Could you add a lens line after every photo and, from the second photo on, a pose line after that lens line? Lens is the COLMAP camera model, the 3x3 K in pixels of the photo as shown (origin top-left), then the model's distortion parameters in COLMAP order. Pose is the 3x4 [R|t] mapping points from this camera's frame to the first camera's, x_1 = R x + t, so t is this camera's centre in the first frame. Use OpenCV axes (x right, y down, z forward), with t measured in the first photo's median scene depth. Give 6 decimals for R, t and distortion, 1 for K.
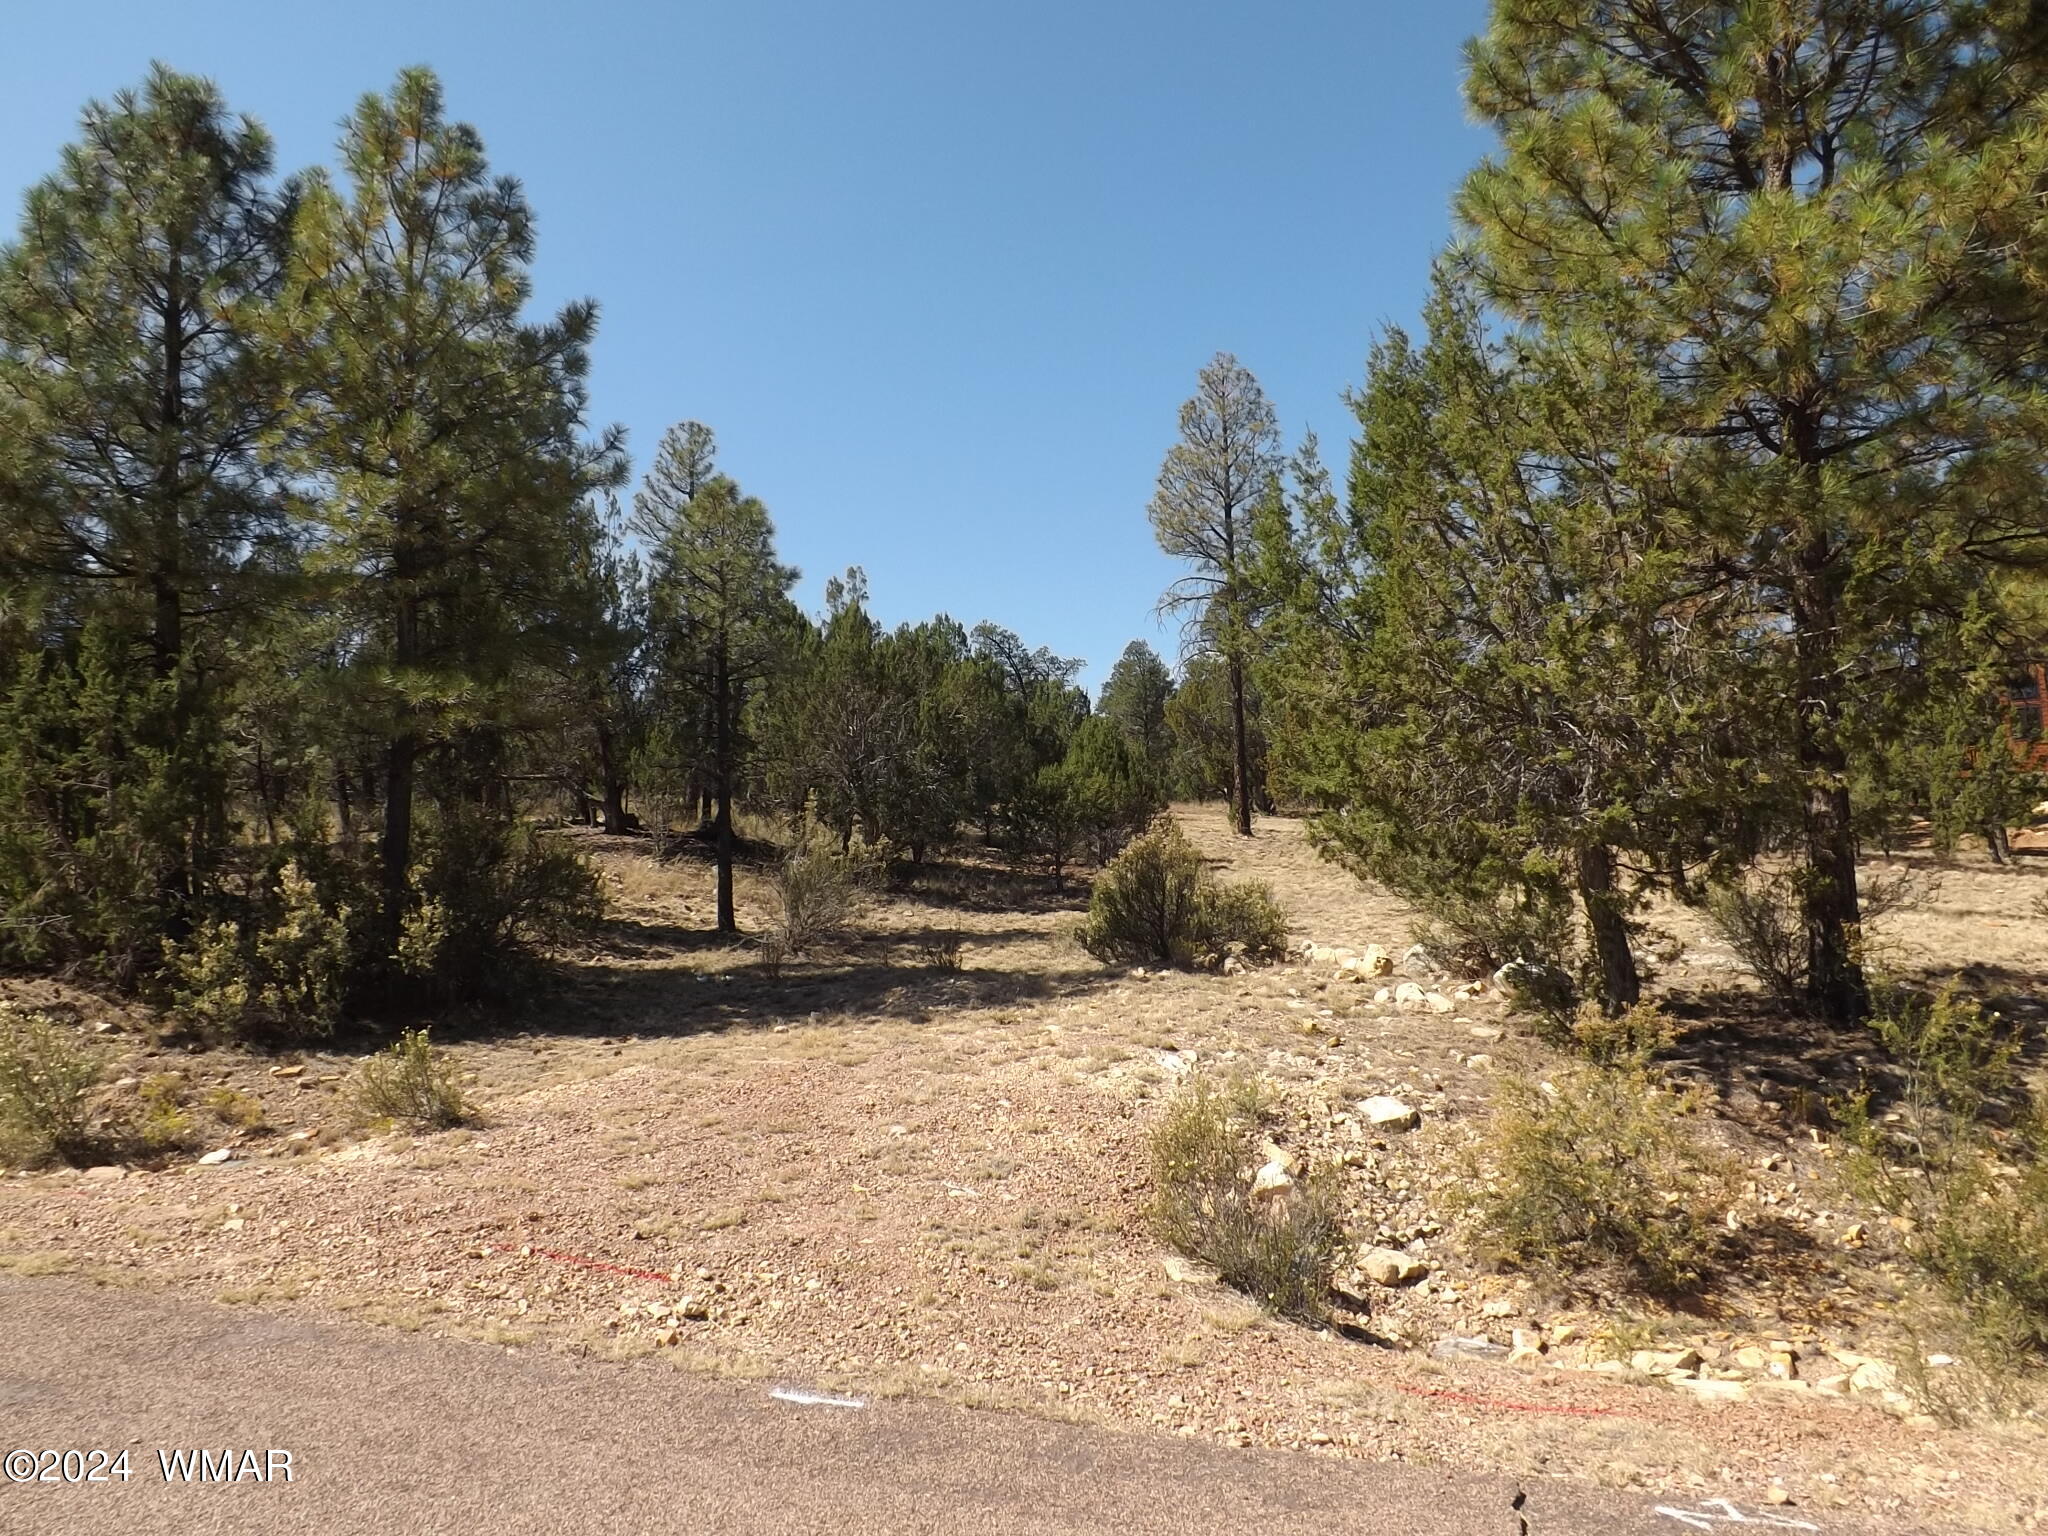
lens RADIAL K [[1478.0, 0, 1017.3], [0, 1478.0, 761.4], [0, 0, 1]] dist [-0.057734, 0.021876]
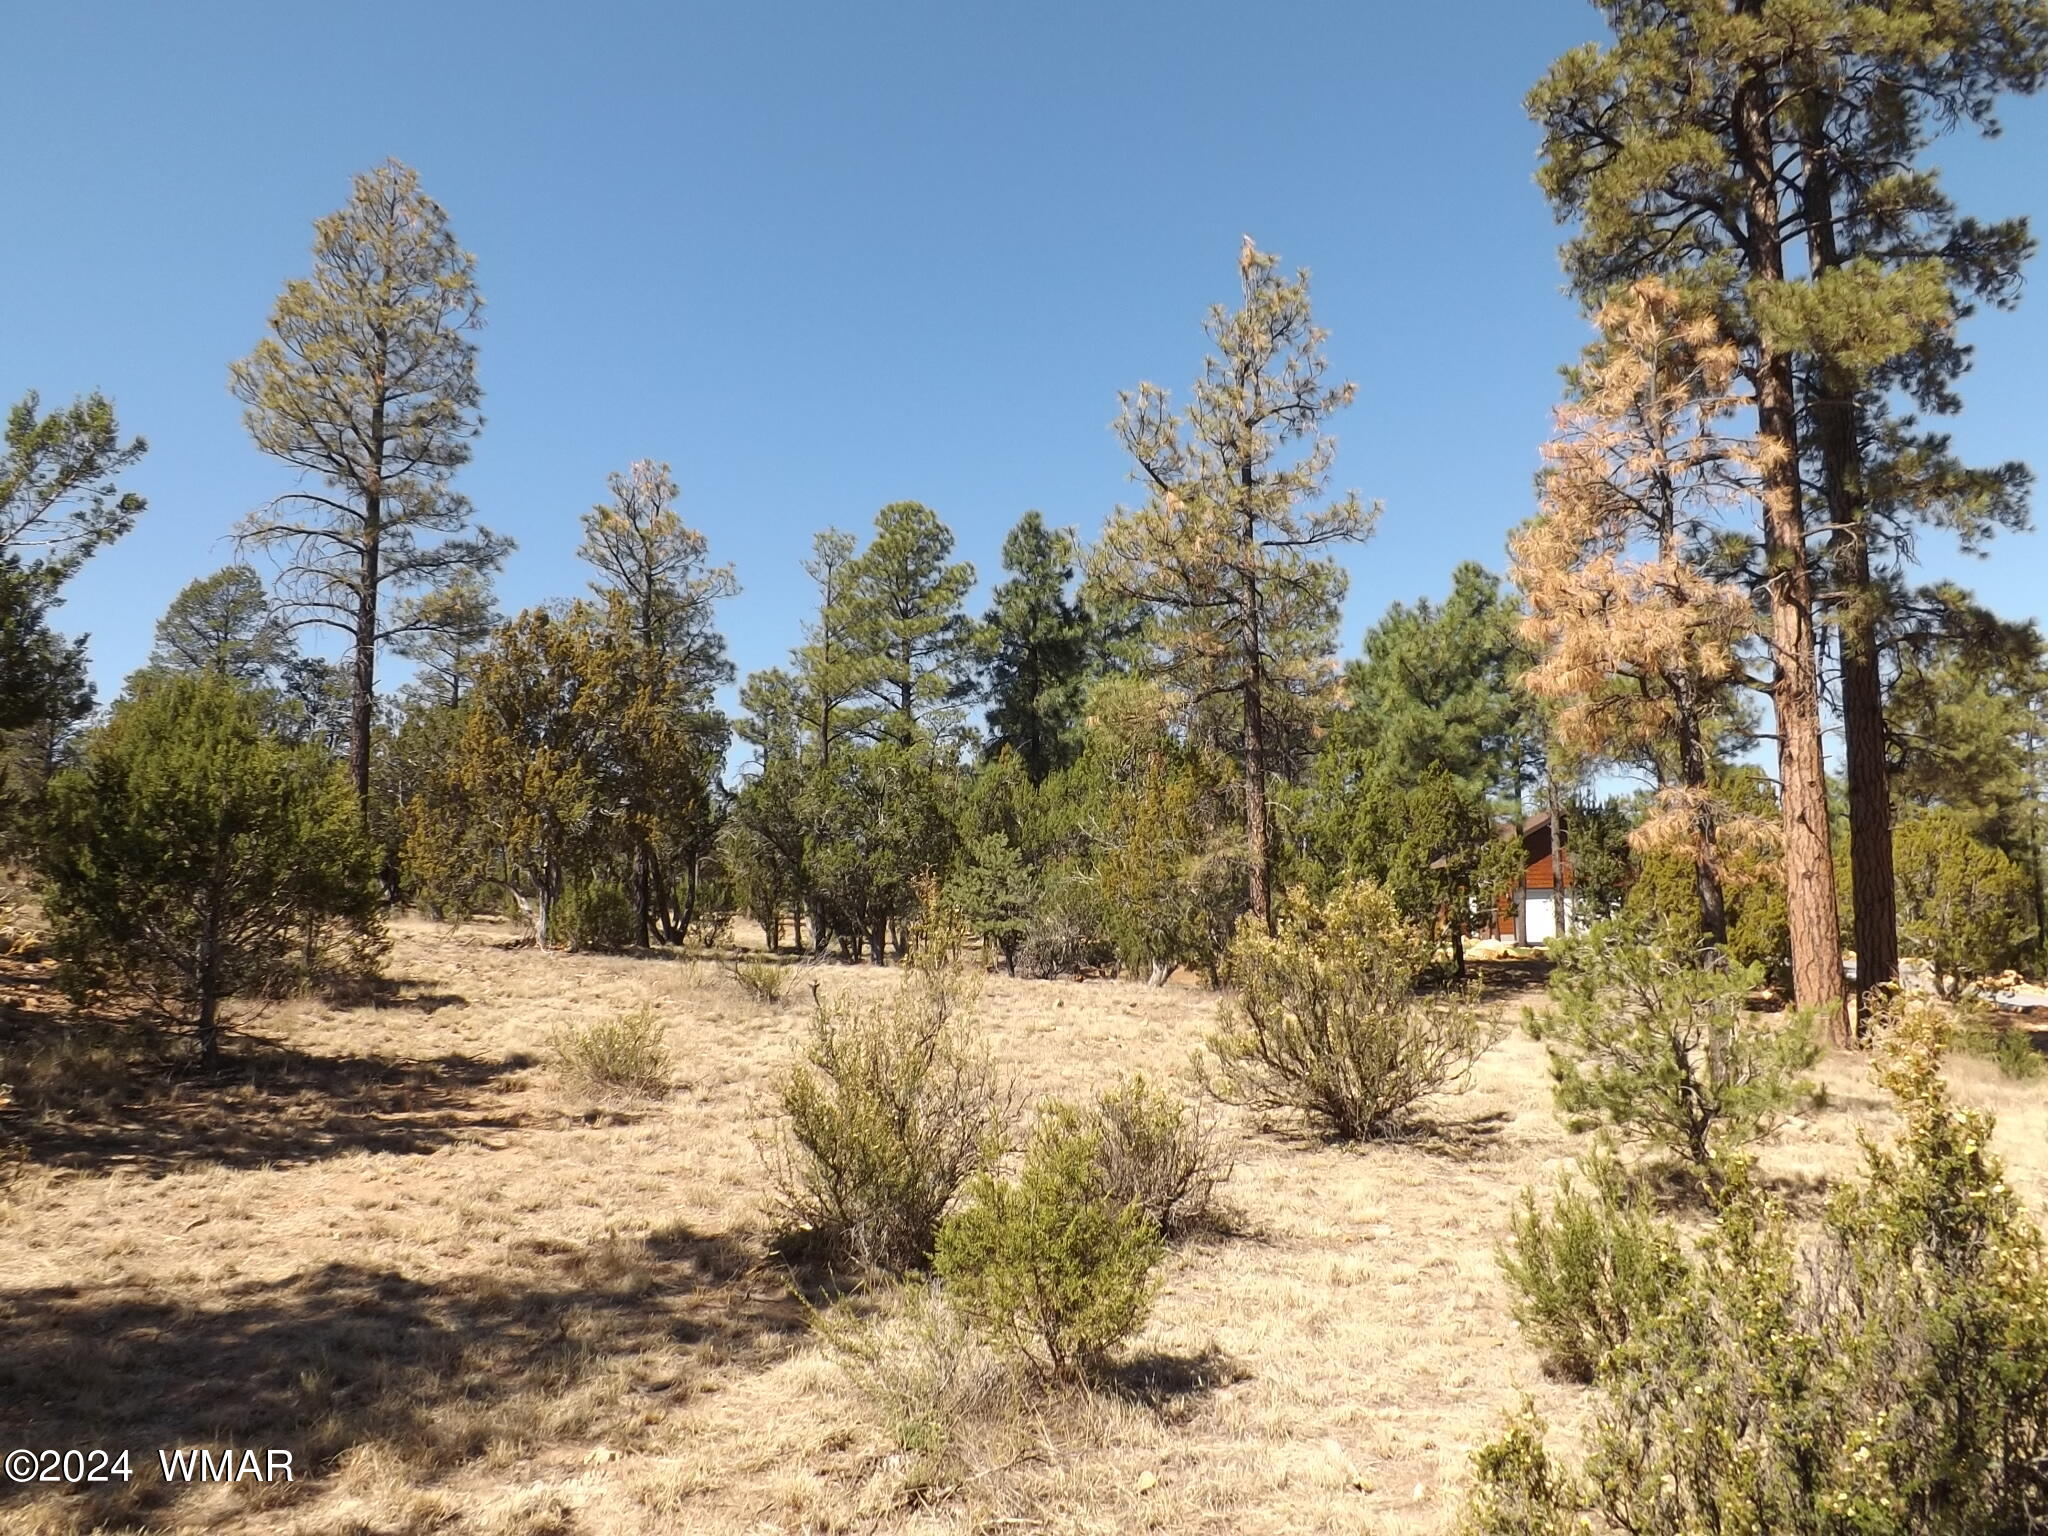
lens RADIAL K [[1478.0, 0, 1017.3], [0, 1478.0, 761.4], [0, 0, 1]] dist [-0.057734, 0.021876]
pose [[0.735730, 0.110311, 0.668231, -0.053198], [-0.063135, 0.993521, -0.094496, 0.019999], [-0.674325, 0.027335, 0.737928, 0.367172]]
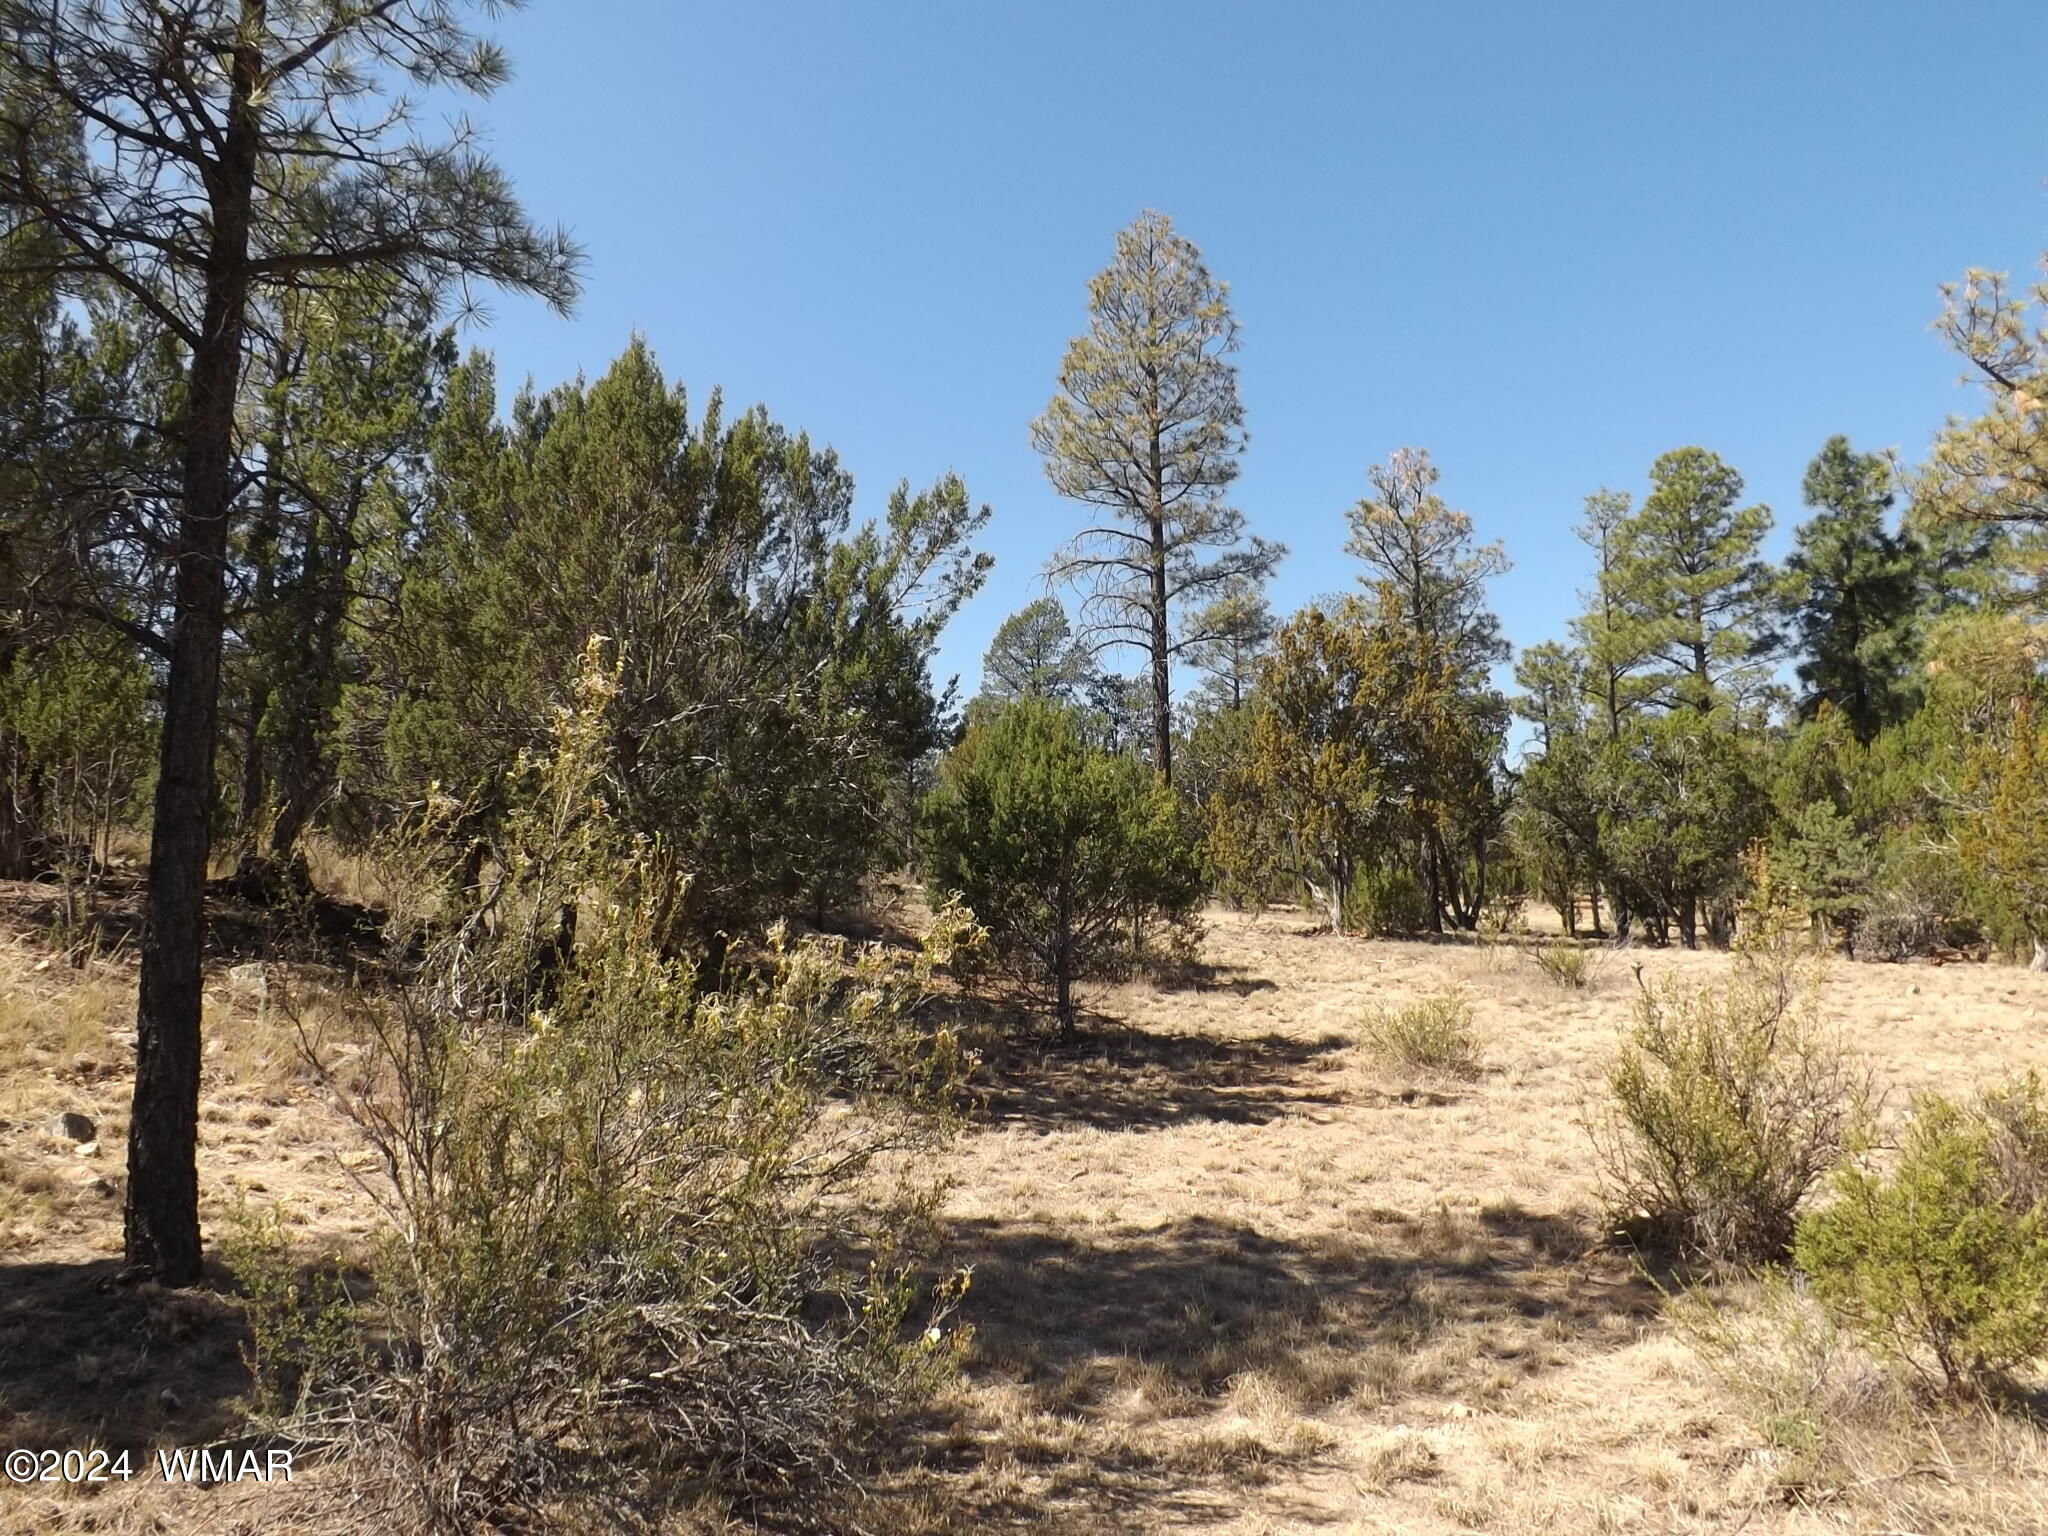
lens RADIAL K [[1478.0, 0, 1017.3], [0, 1478.0, 761.4], [0, 0, 1]] dist [-0.057734, 0.021876]
pose [[0.974558, 0.046016, 0.219362, -0.059277], [-0.033631, 0.997640, -0.059864, 0.020067], [-0.221599, 0.050964, 0.973805, 0.362825]]
